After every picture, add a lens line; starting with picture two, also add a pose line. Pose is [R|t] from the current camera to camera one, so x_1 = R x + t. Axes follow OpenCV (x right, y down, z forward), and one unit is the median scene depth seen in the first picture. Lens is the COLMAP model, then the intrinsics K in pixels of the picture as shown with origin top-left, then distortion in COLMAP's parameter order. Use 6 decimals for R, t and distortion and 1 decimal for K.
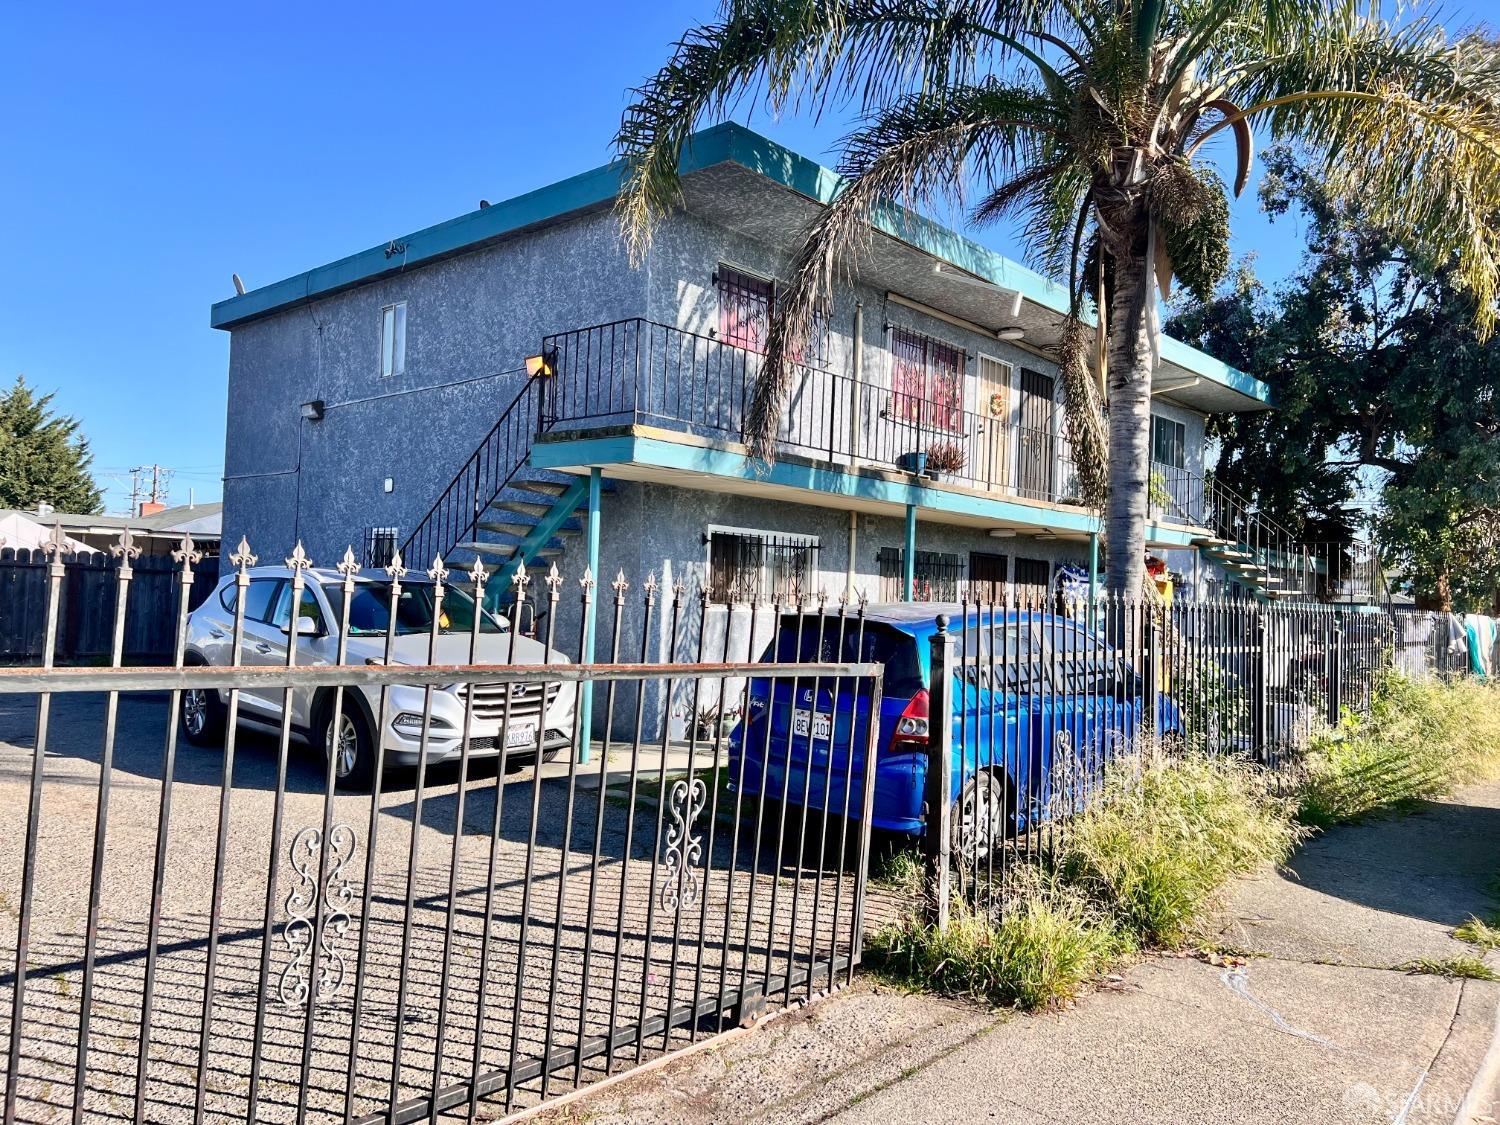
lens RADIAL K [[1134.5, 0, 750.0], [0, 1134.5, 562.5], [0, 0, 1]] dist [0.077747, -0.126293]
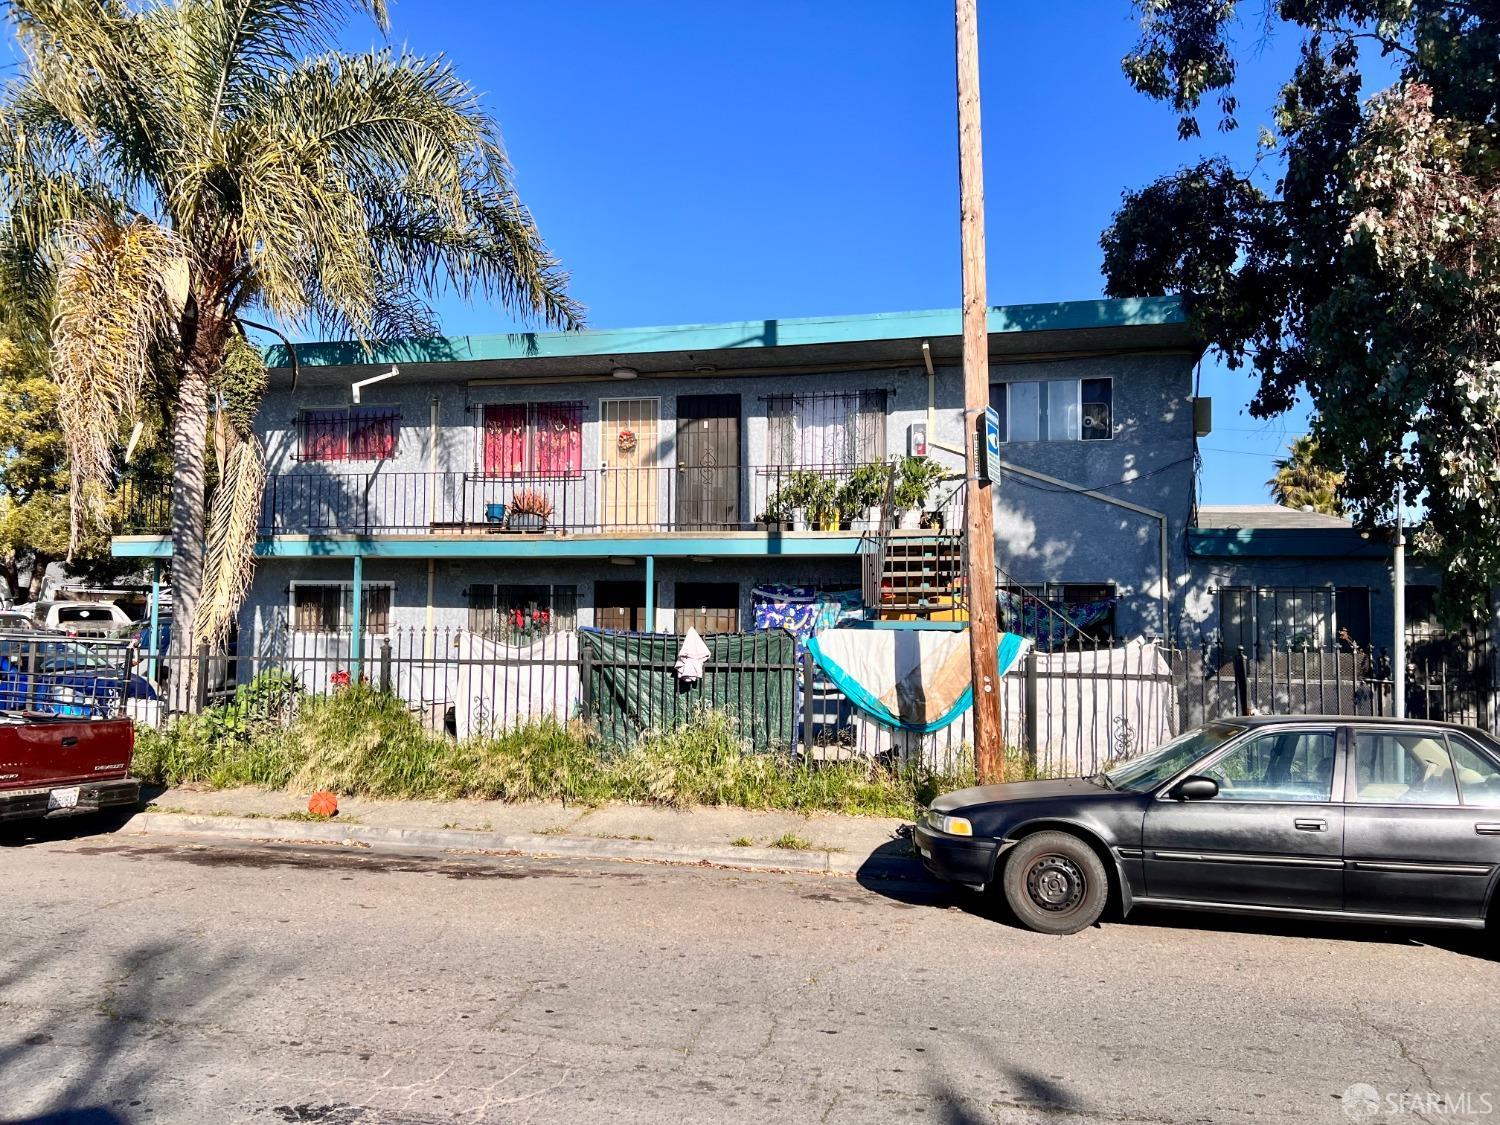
lens RADIAL K [[1120.4, 0, 736.7], [0, 1120.4, 563.8], [0, 0, 1]] dist [0.067356, -0.075300]
pose [[0.473779, -0.071133, -0.877766, 1.554781], [0.035895, 0.997464, -0.061459, 0.057870], [0.879912, -0.002390, 0.475130, 0.782266]]
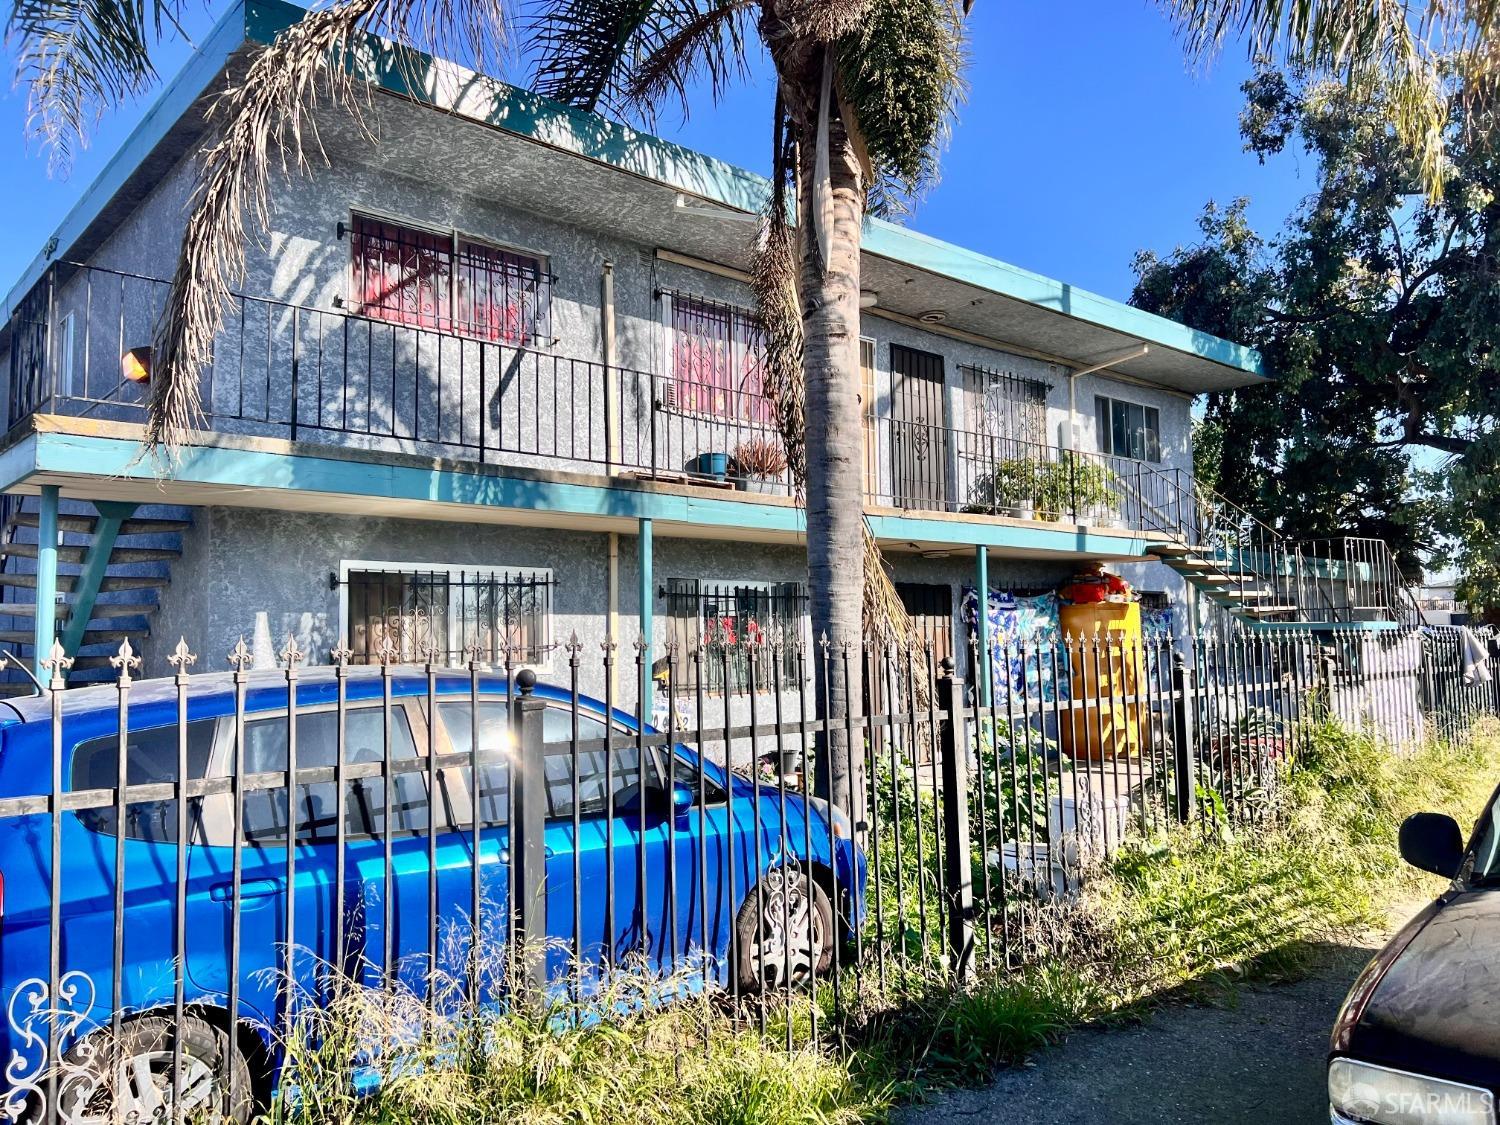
lens RADIAL K [[1125.4, 0, 747.7], [0, 1125.4, 559.5], [0, 0, 1]] dist [0.066292, -0.084079]
pose [[0.992939, -0.058113, -0.103421, 0.290413], [0.053766, 0.997569, -0.044338, 0.011898], [0.105746, 0.038464, 0.993649, 0.294669]]
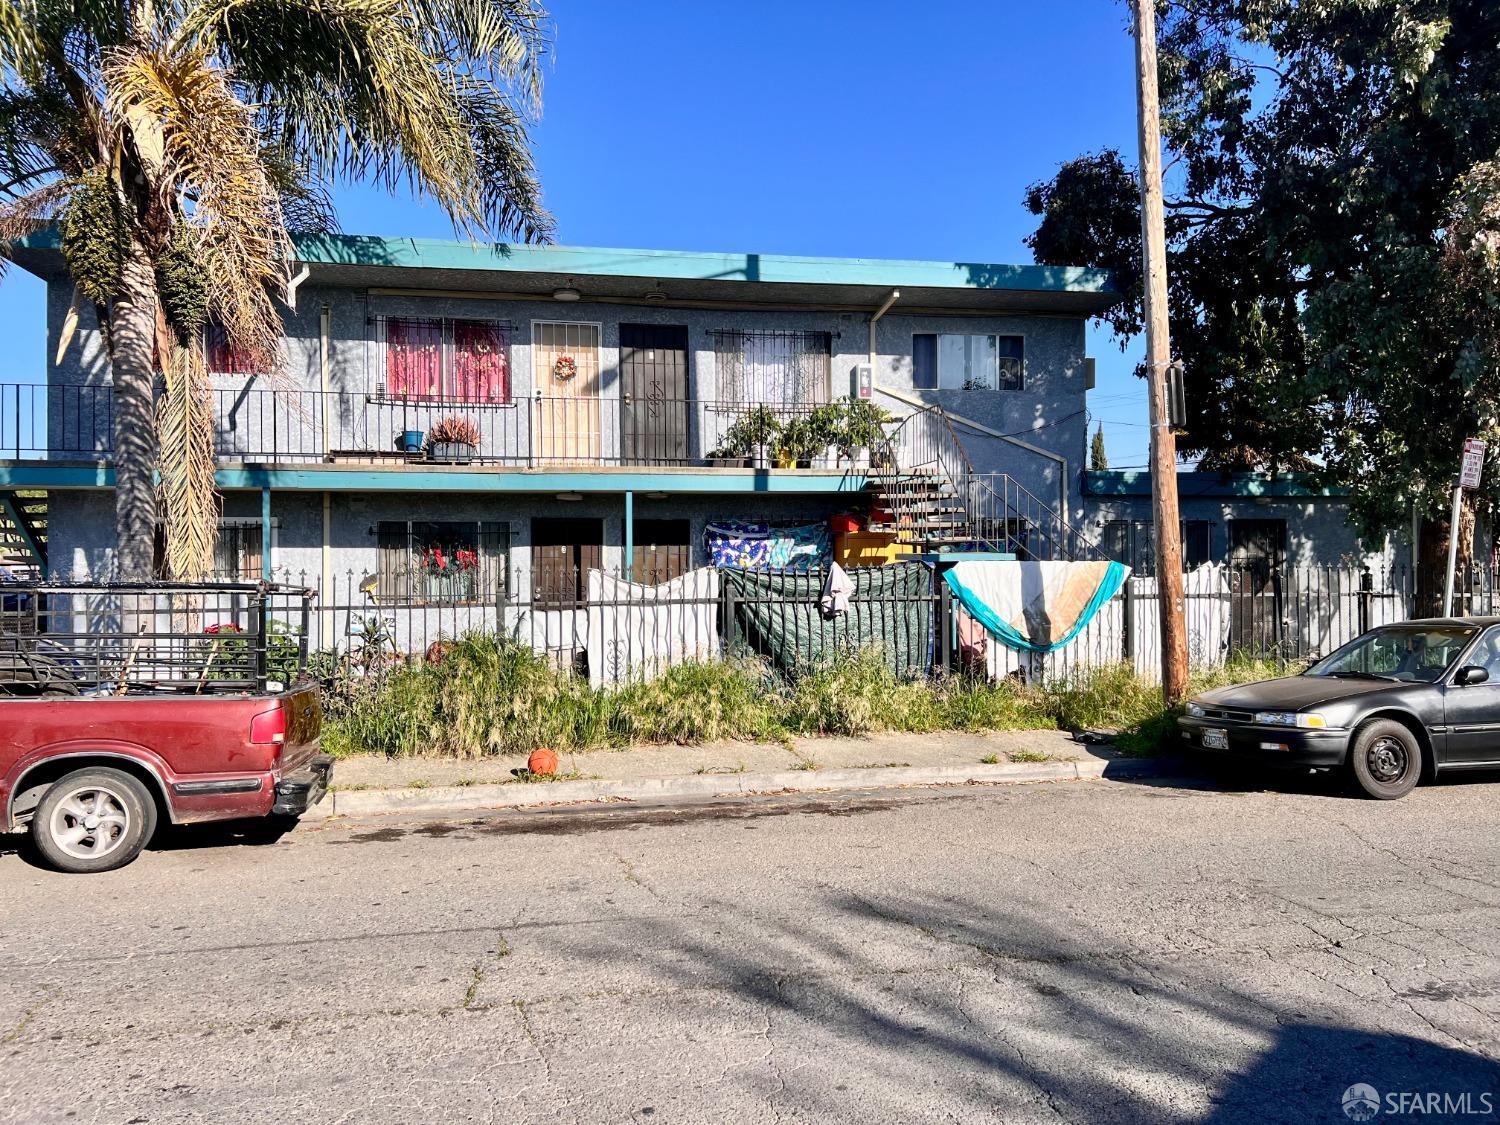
lens RADIAL K [[1125.4, 0, 747.7], [0, 1125.4, 559.5], [0, 0, 1]] dist [0.066292, -0.084079]
pose [[0.797613, -0.038198, -0.601959, 1.231036], [0.054200, 0.998494, 0.008456, 0.038247], [0.600730, -0.039371, 0.798482, 0.396099]]
